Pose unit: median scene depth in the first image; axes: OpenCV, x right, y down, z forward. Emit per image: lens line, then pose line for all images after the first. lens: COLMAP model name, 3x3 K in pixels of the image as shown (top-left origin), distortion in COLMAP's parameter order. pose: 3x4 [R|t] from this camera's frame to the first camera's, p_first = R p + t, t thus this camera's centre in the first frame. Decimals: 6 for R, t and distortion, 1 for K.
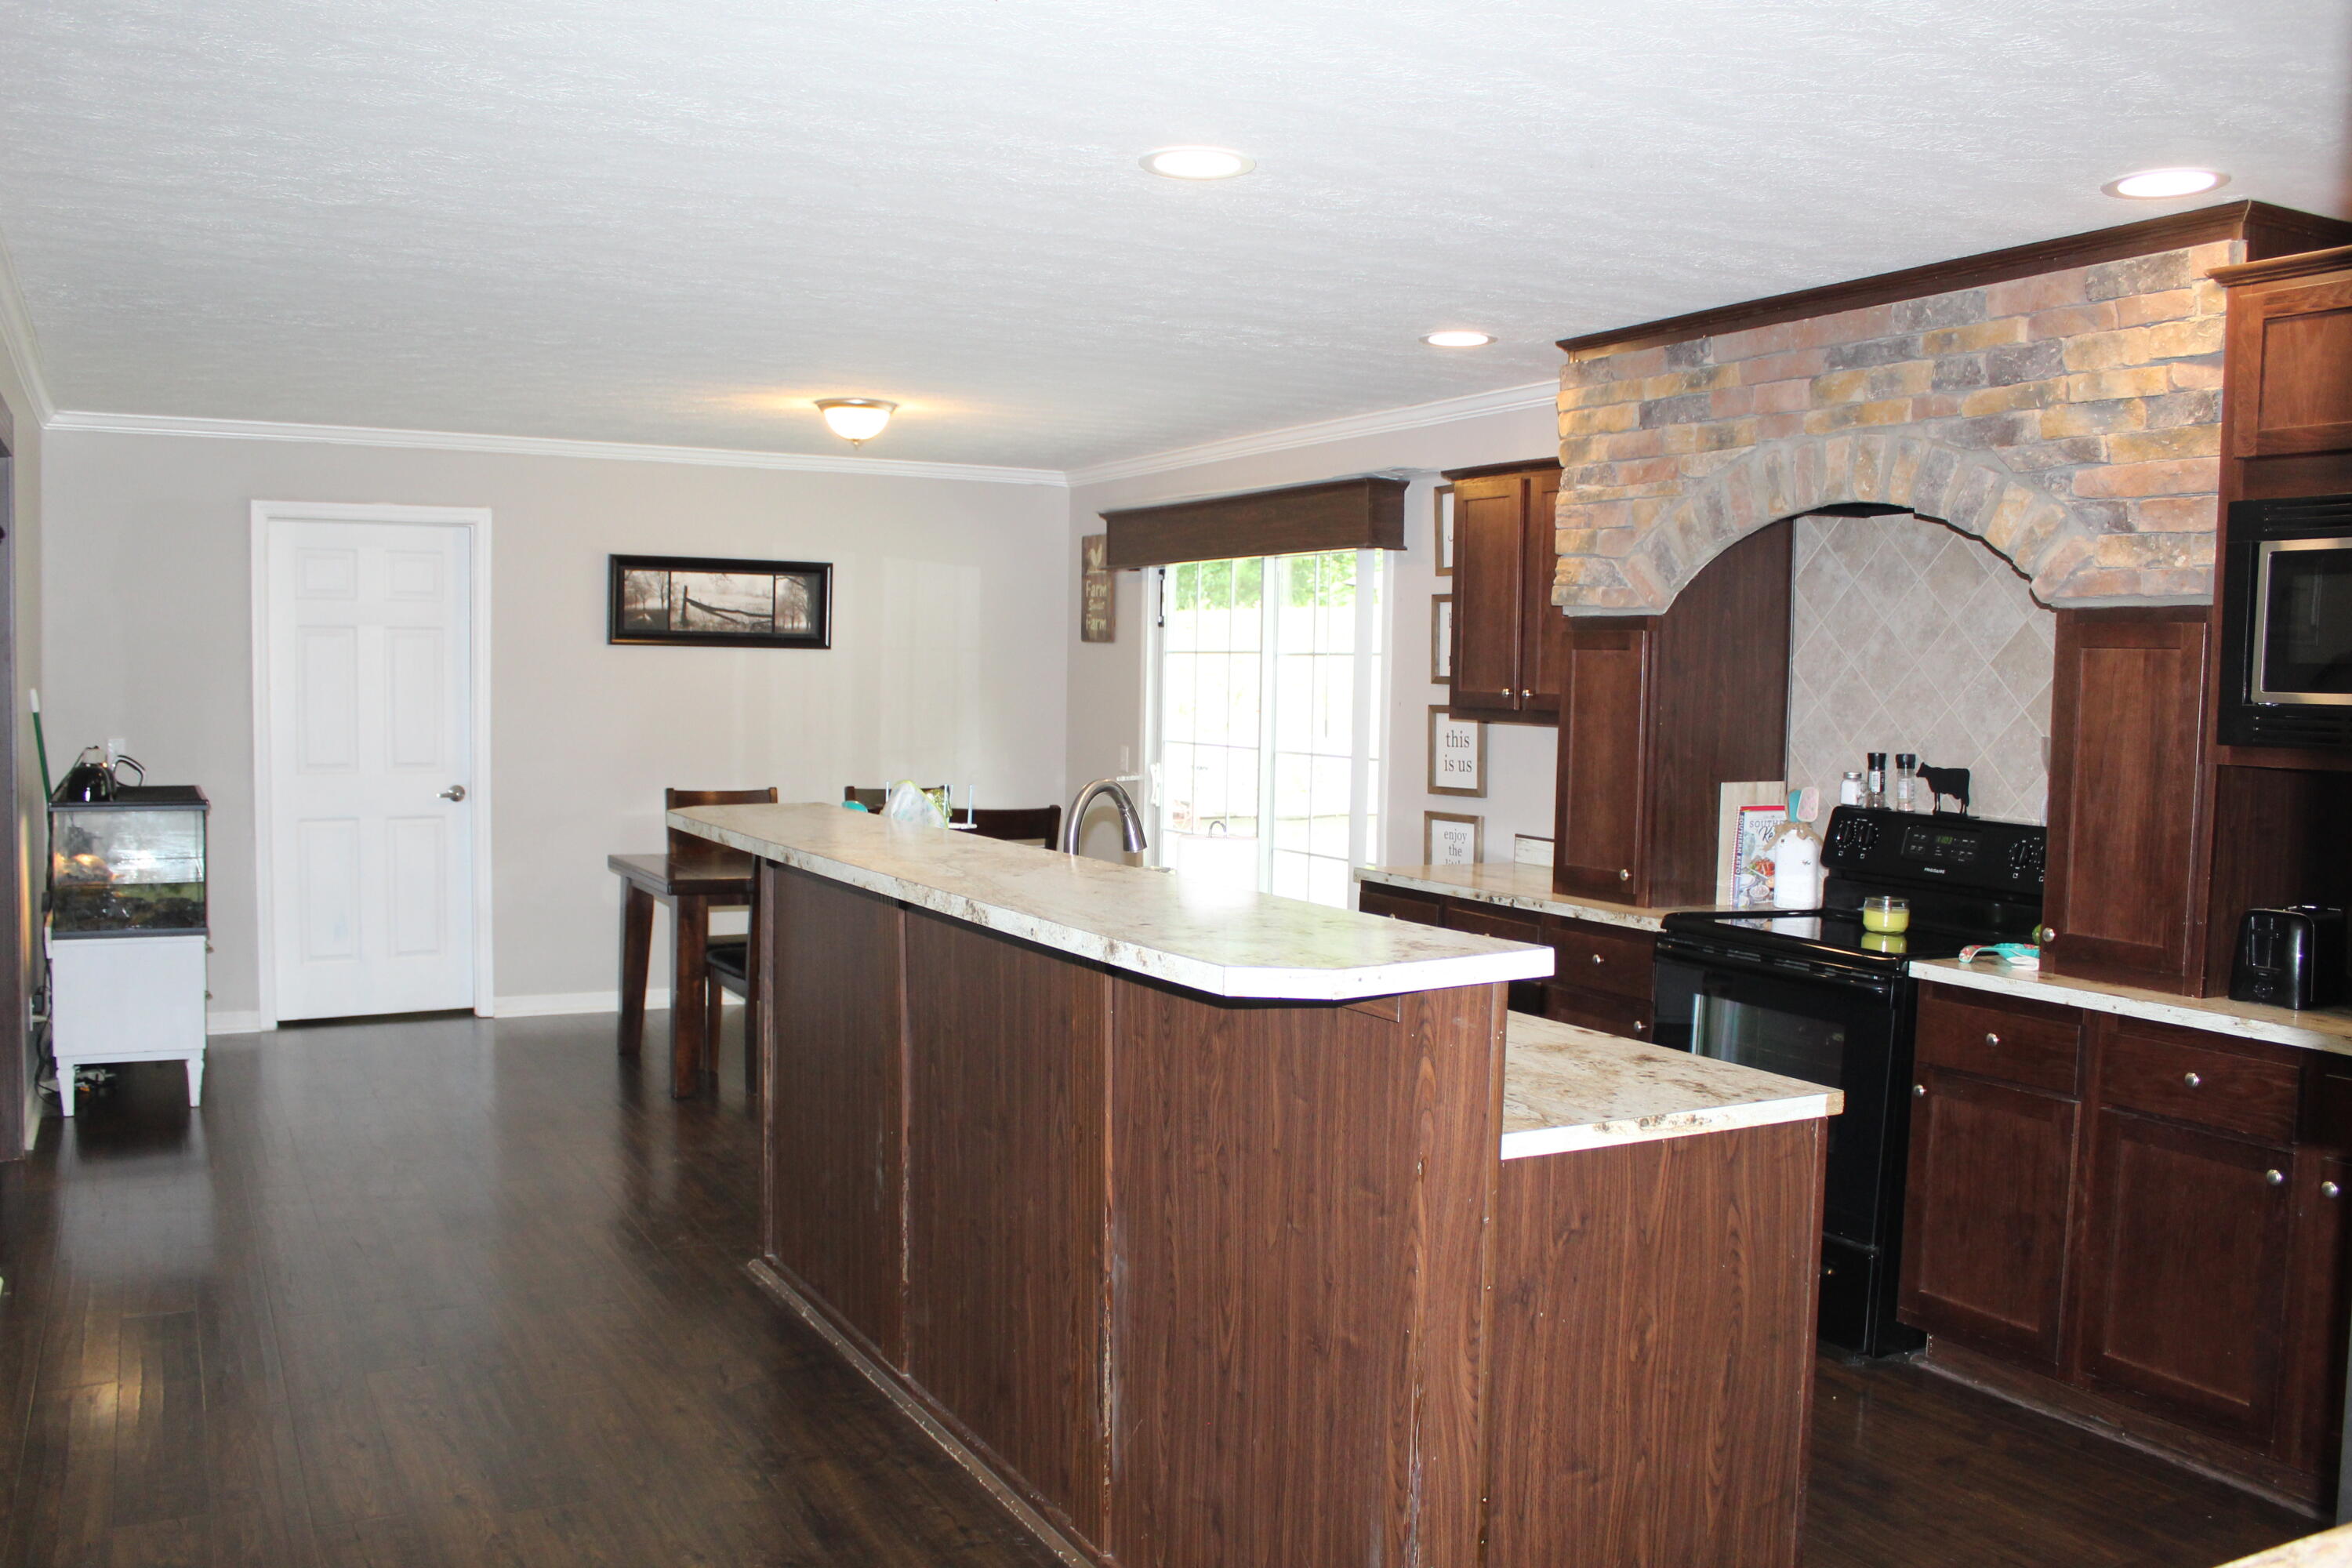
lens RADIAL K [[1970.2, 0, 1163.4], [0, 1970.2, 791.2], [0, 0, 1]] dist [-0.112329, 0.011401]
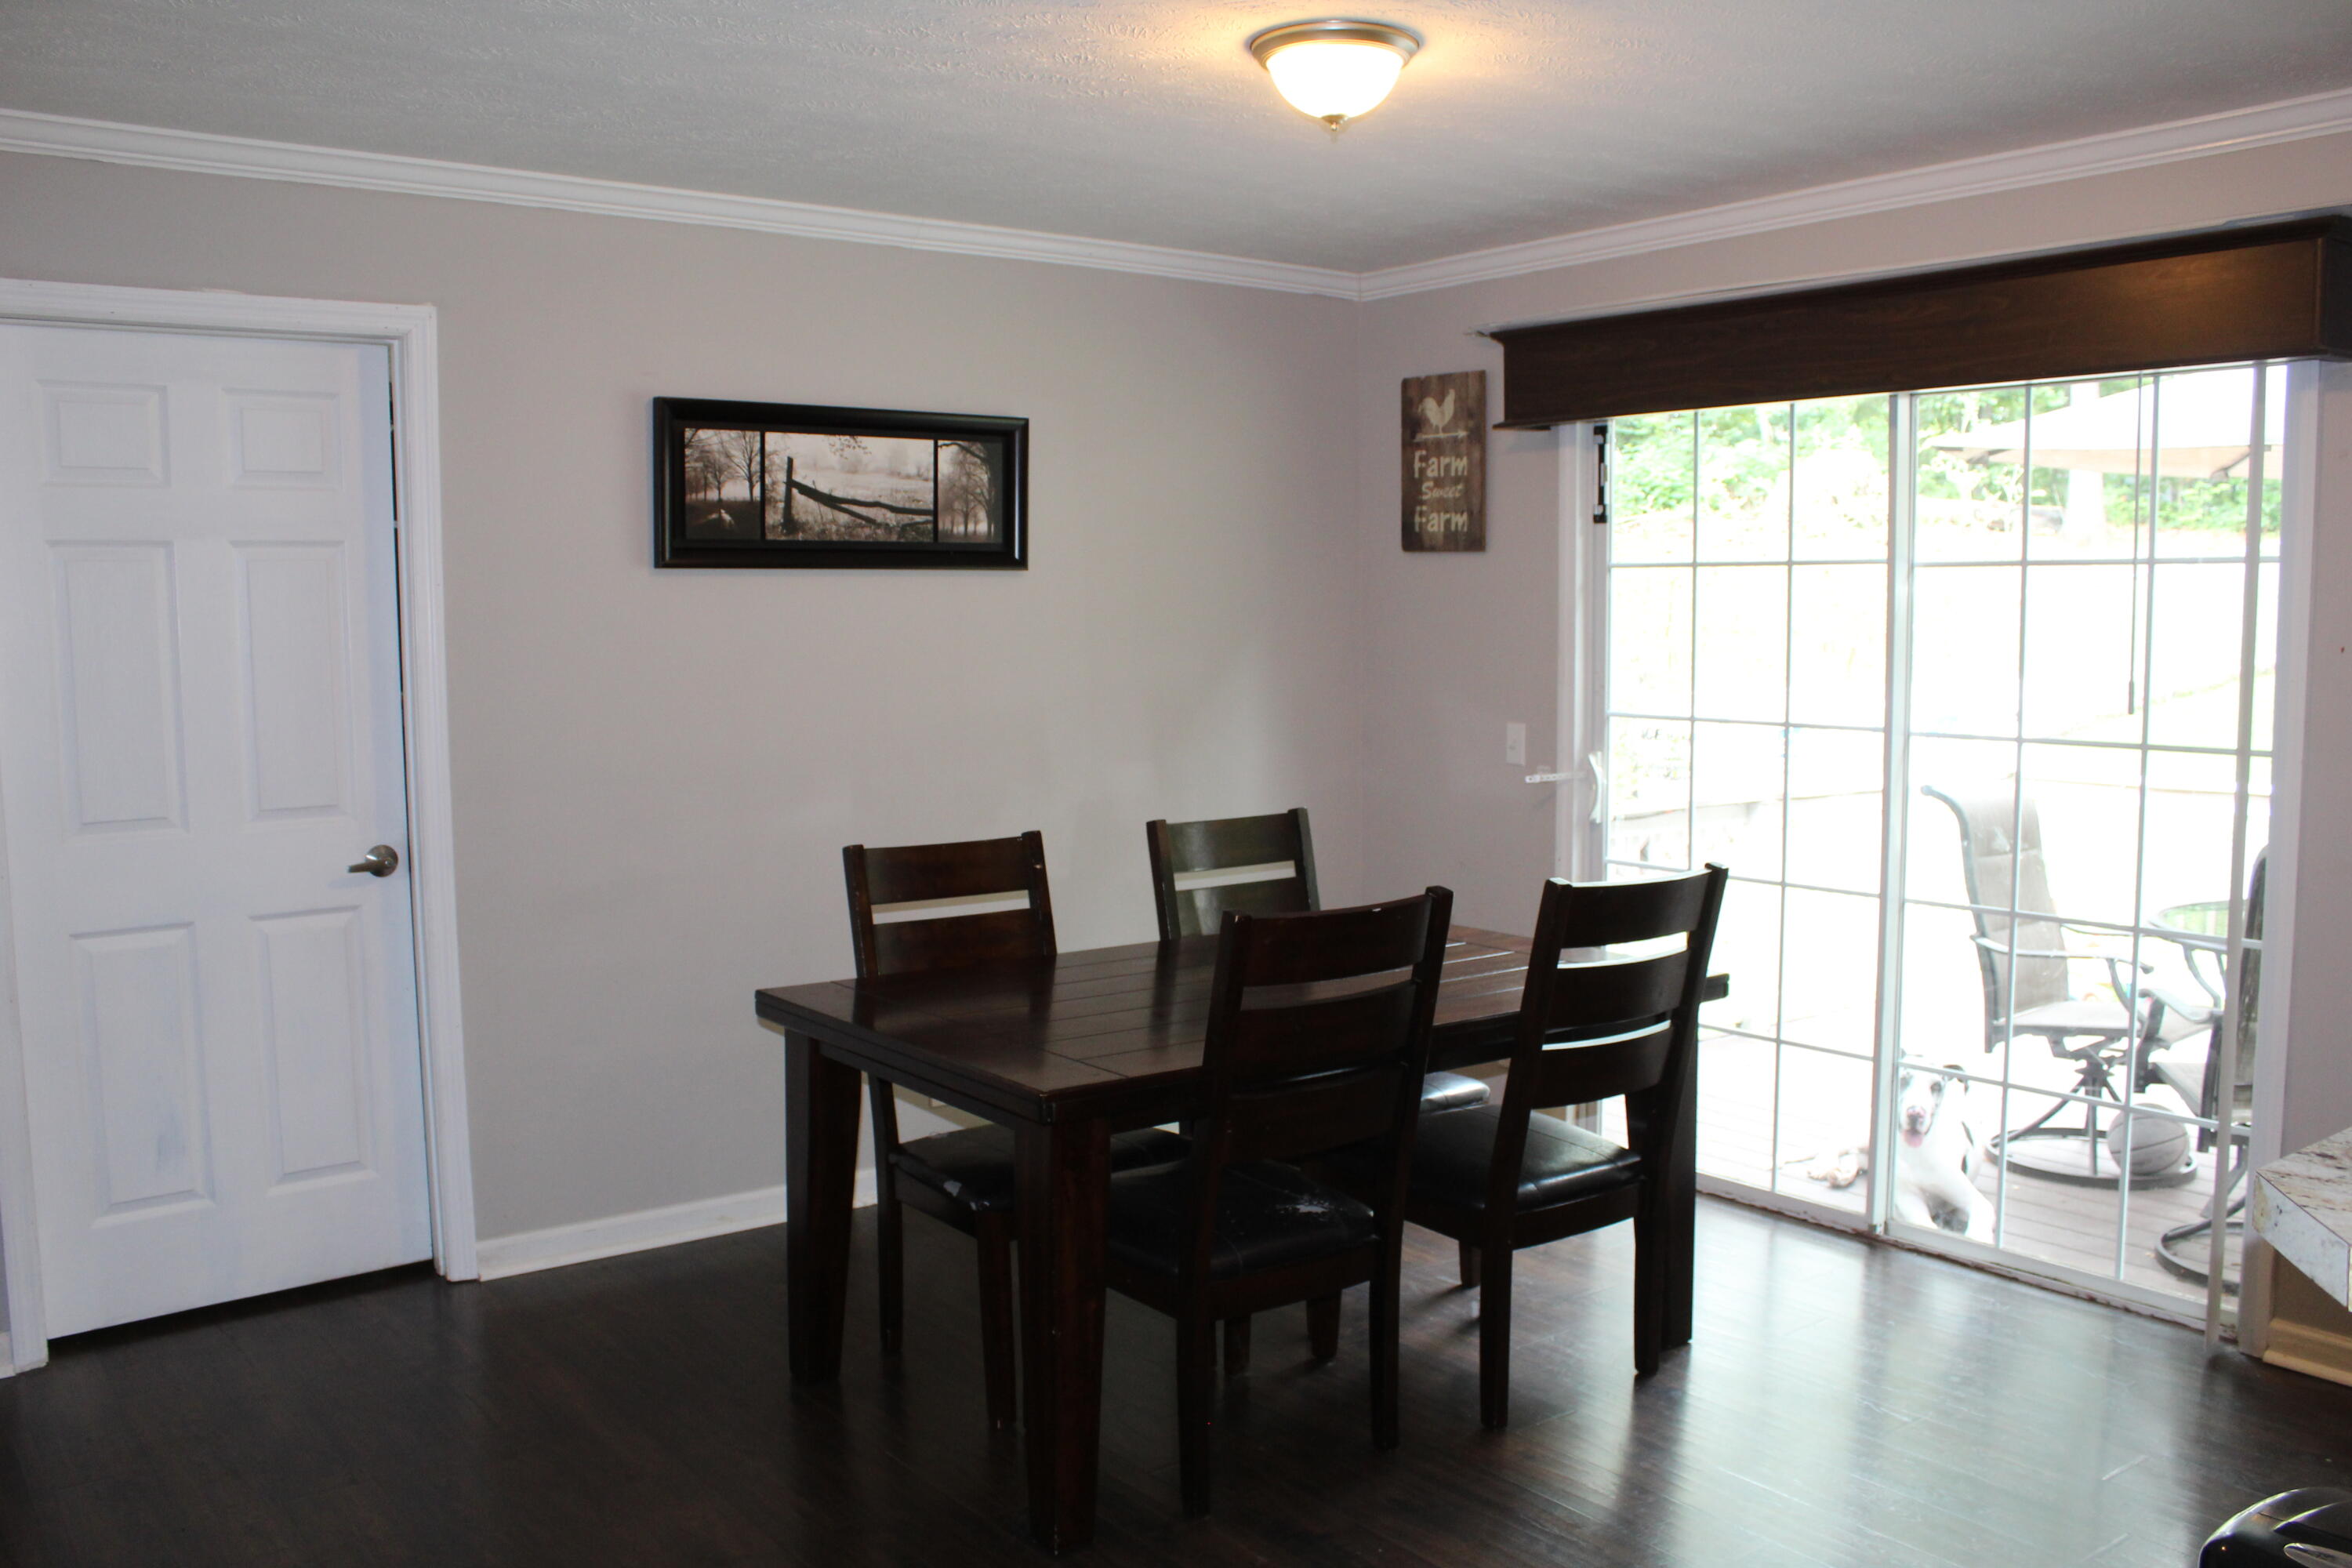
lens RADIAL K [[1970.2, 0, 1191.2], [0, 1970.2, 777.9], [0, 0, 1]] dist [-0.112329, 0.011401]
pose [[0.986267, -0.036245, 0.161130, -0.227811], [0.031440, 0.998985, 0.032272, -0.030190], [-0.162136, -0.026763, 0.986405, 0.446272]]
